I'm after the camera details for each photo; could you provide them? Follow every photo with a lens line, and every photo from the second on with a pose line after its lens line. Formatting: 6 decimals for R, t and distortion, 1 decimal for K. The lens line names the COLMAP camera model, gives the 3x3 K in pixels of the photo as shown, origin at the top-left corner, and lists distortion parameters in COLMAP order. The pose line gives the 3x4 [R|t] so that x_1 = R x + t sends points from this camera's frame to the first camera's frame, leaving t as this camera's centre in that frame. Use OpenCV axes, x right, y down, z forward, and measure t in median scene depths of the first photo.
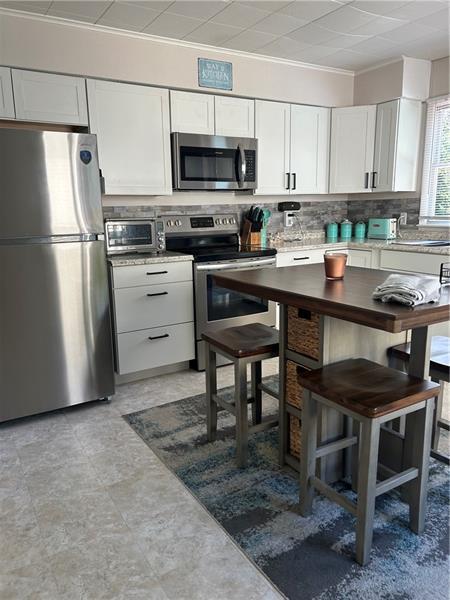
lens RADIAL K [[451.2, 0, 227.1], [0, 451.2, 297.4], [0, 0, 1]] dist [0.023477, -0.019644]
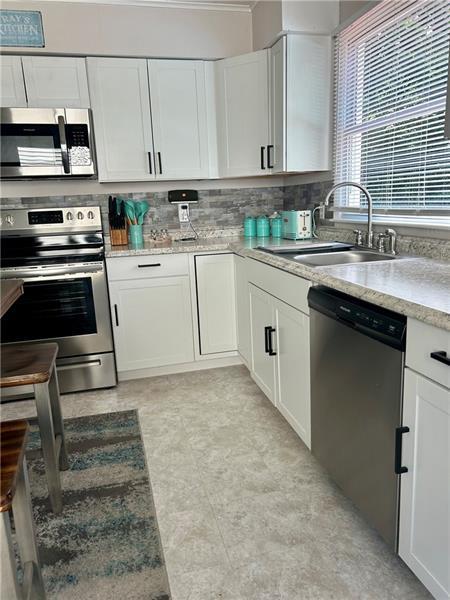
lens RADIAL K [[451.2, 0, 223.0], [0, 451.2, 302.7], [0, 0, 1]] dist [0.023477, -0.019644]
pose [[0.949114, 0.062842, -0.308598, 0.456072], [-0.047711, 0.997271, 0.056344, -0.064953], [0.311297, -0.038754, 0.949522, 0.275317]]
